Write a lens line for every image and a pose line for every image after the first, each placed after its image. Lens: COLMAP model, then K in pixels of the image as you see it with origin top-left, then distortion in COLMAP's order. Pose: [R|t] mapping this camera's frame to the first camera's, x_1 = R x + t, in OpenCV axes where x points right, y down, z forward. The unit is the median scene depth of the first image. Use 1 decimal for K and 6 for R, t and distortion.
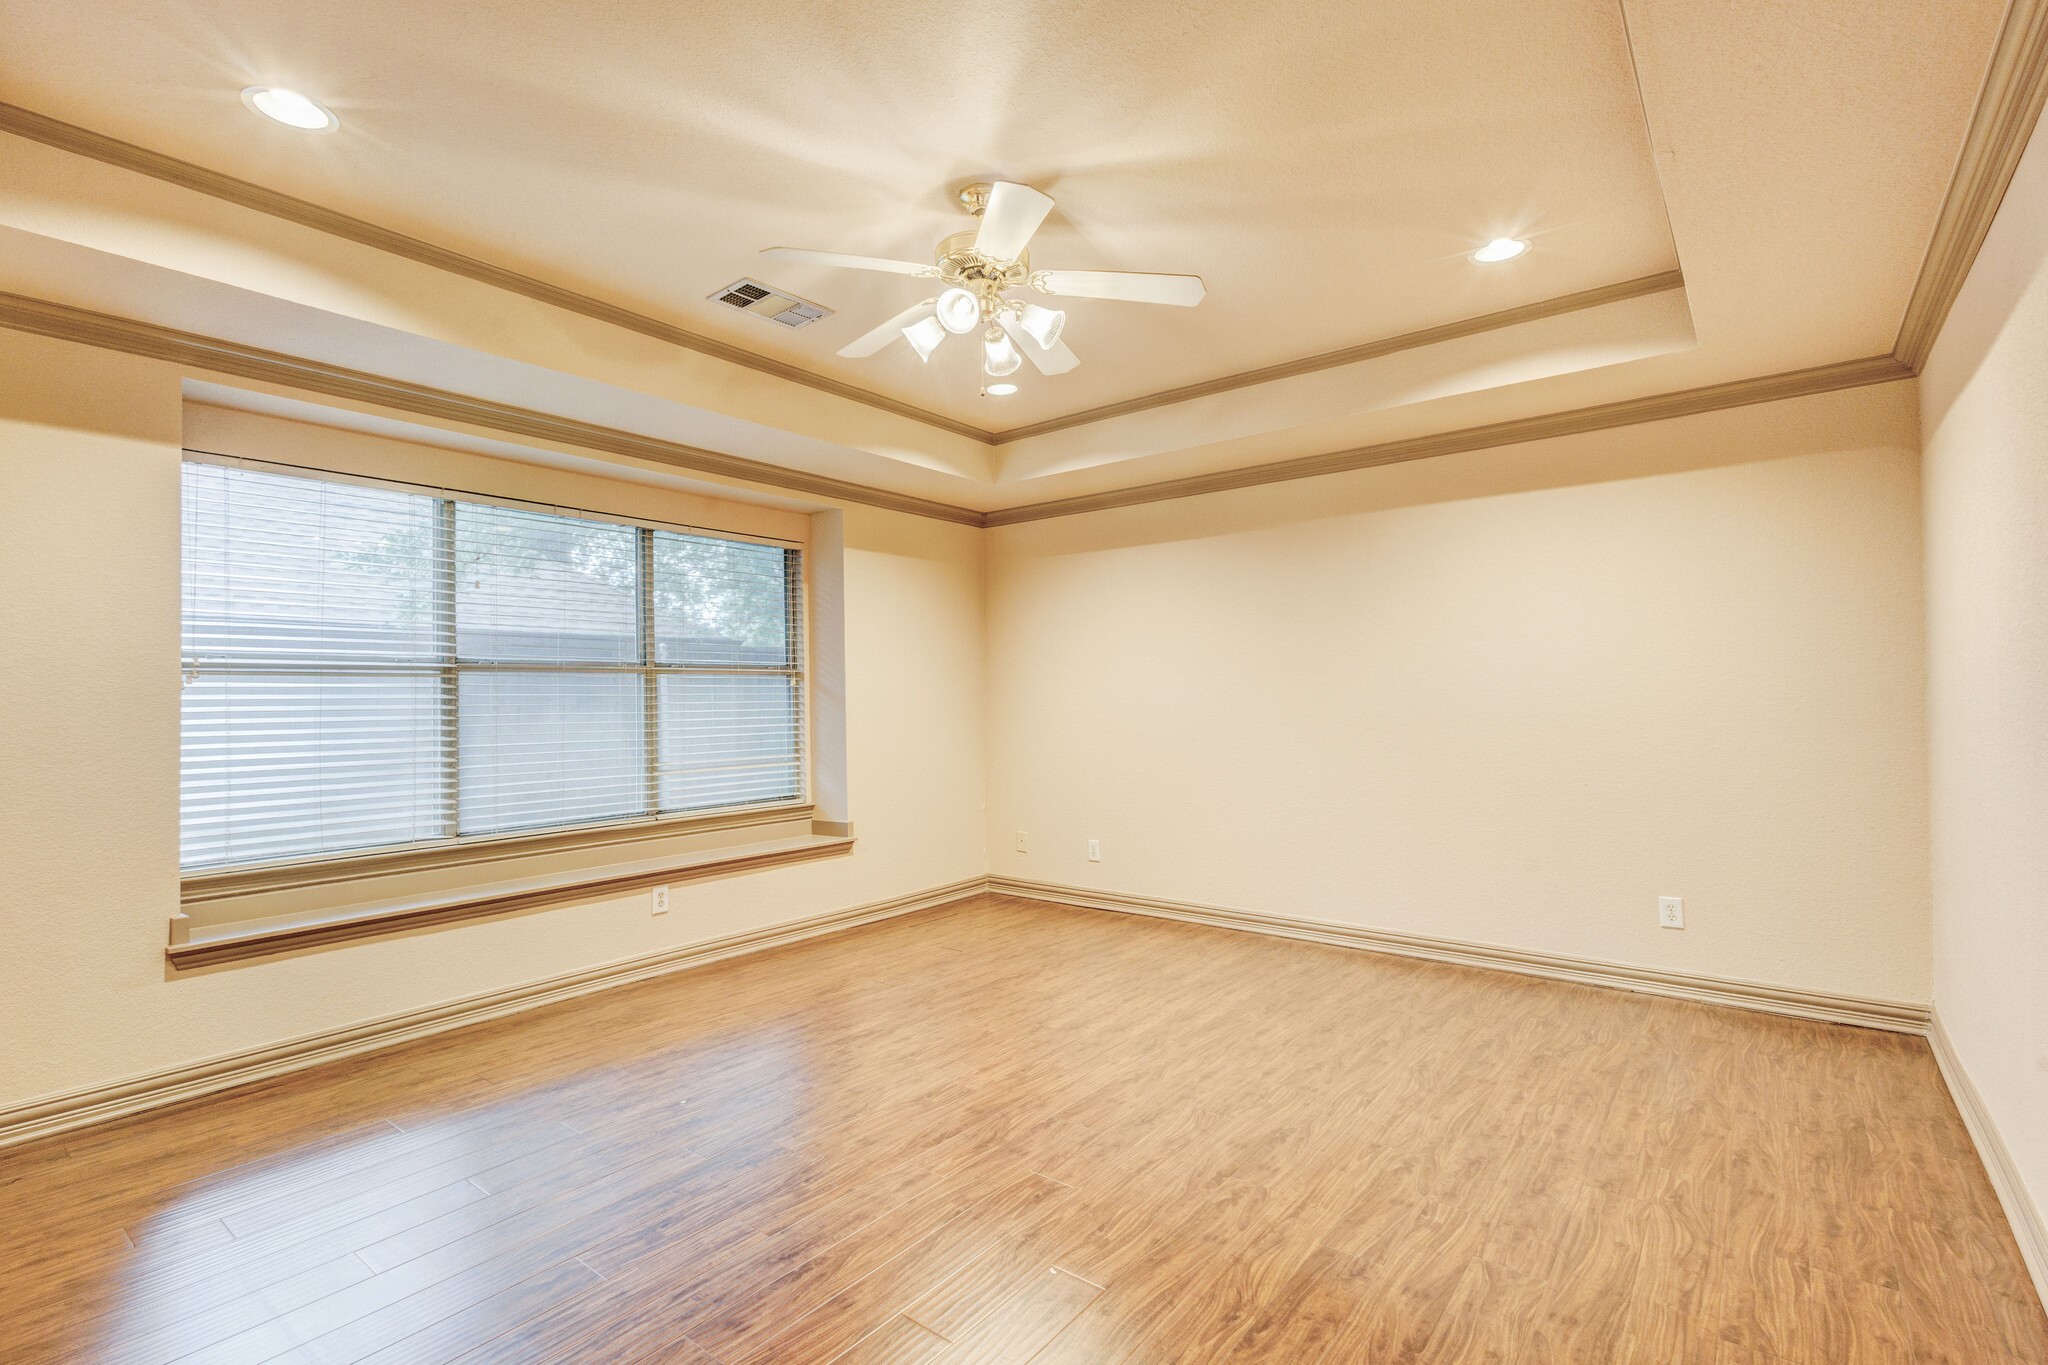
lens RADIAL K [[945.7, 0, 1024.0], [0, 945.7, 682.5], [0, 0, 1]] dist [0.007263, -0.001019]
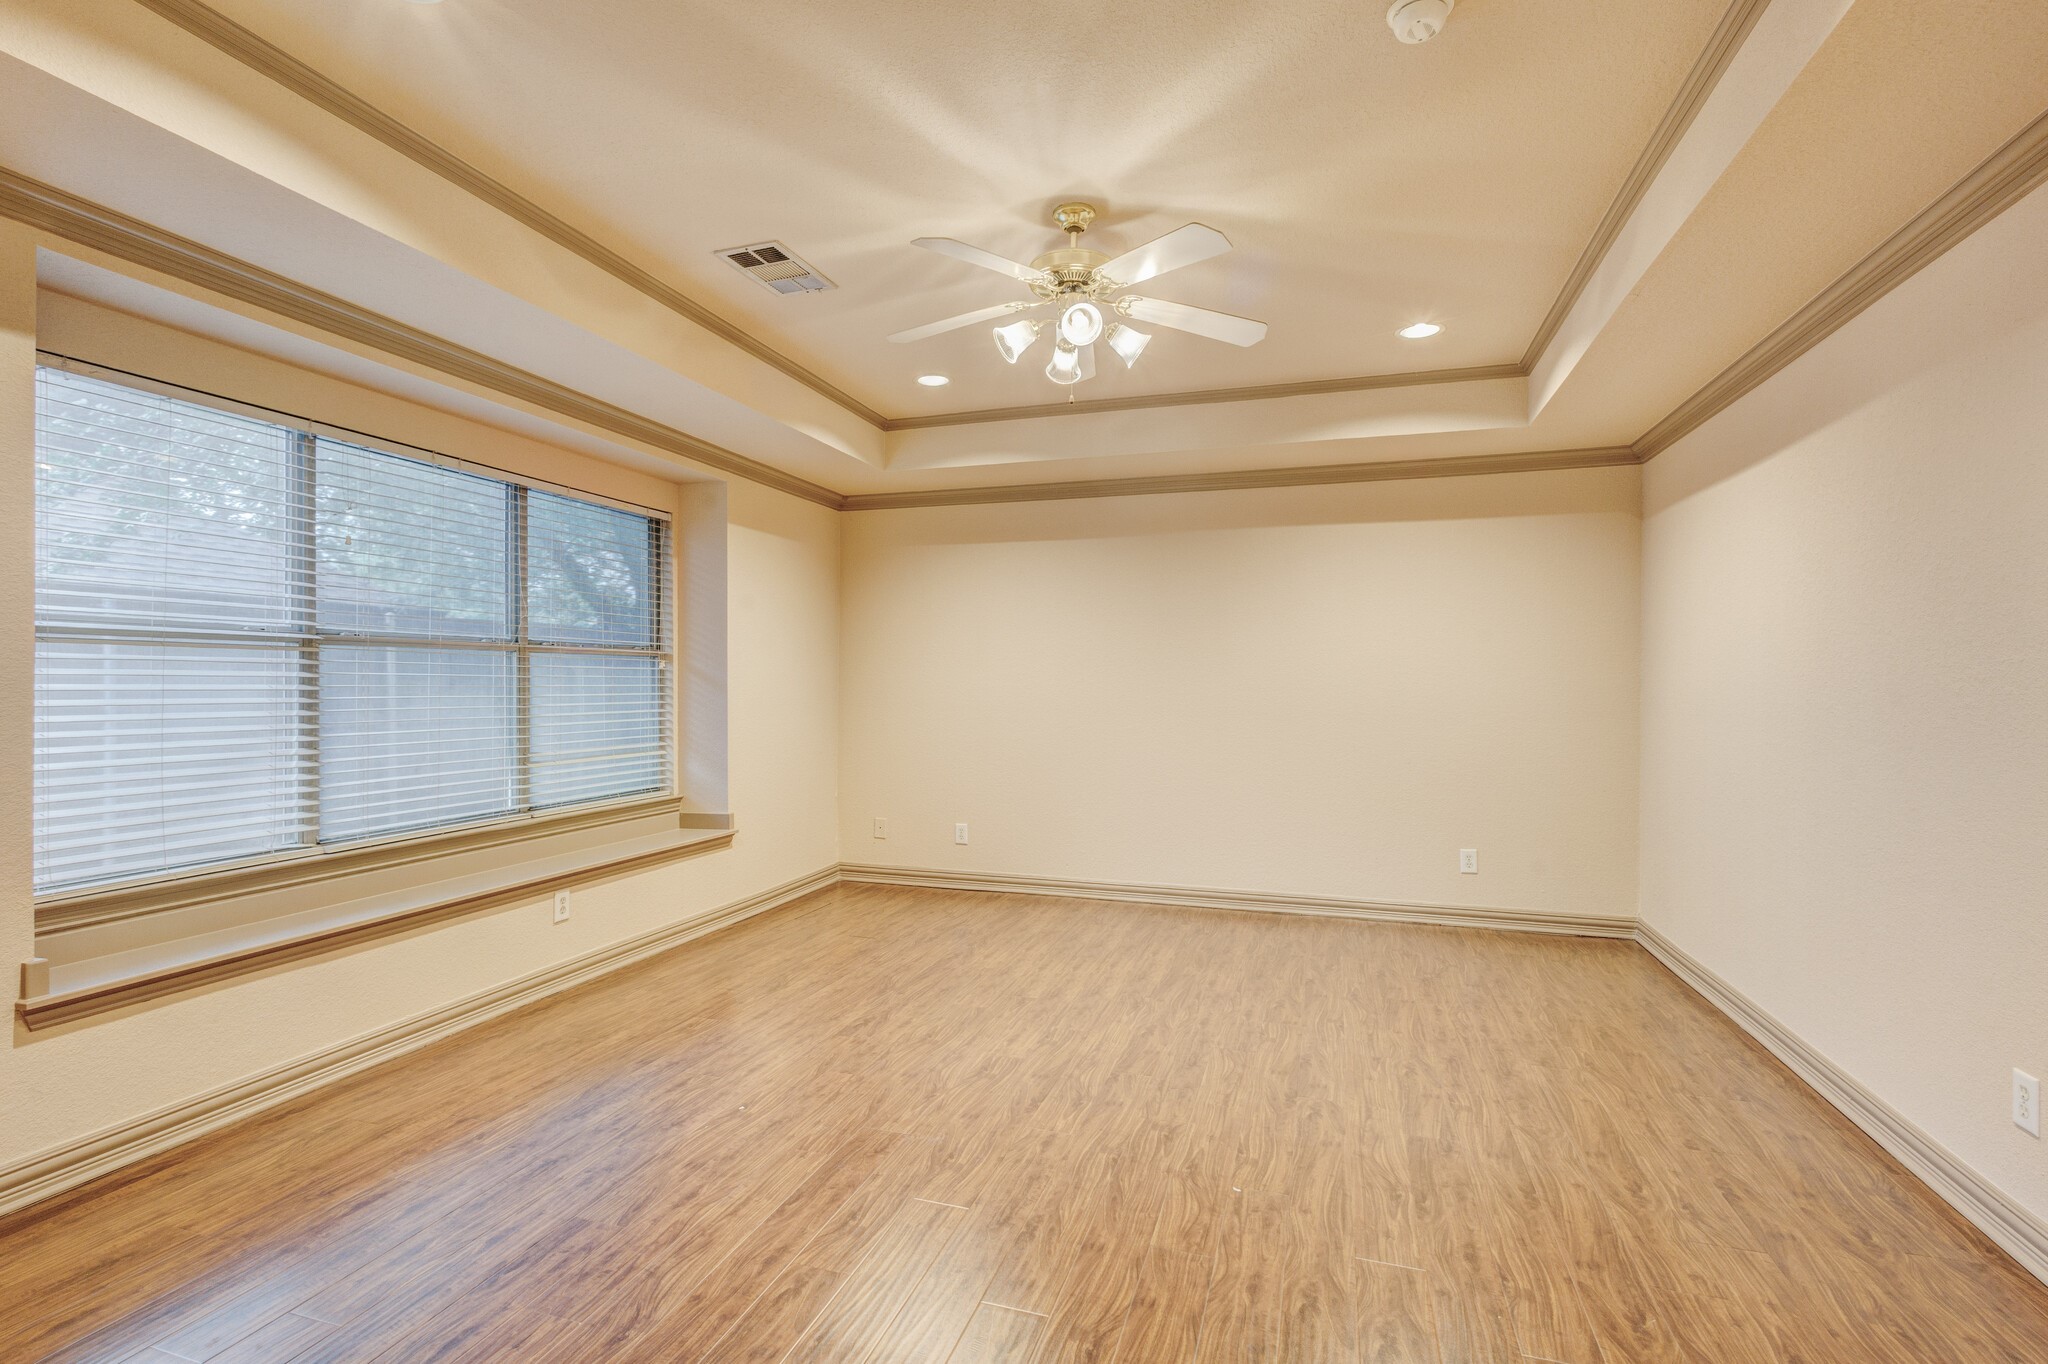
lens RADIAL K [[950.7, 0, 1024.0], [0, 950.7, 682.0], [0, 0, 1]] dist [0.011482, -0.004060]
pose [[0.936936, 0.015691, 0.349148, -0.317155], [-0.020593, 0.999735, 0.010334, -0.000159], [-0.348893, -0.016872, 0.937011, 0.009186]]
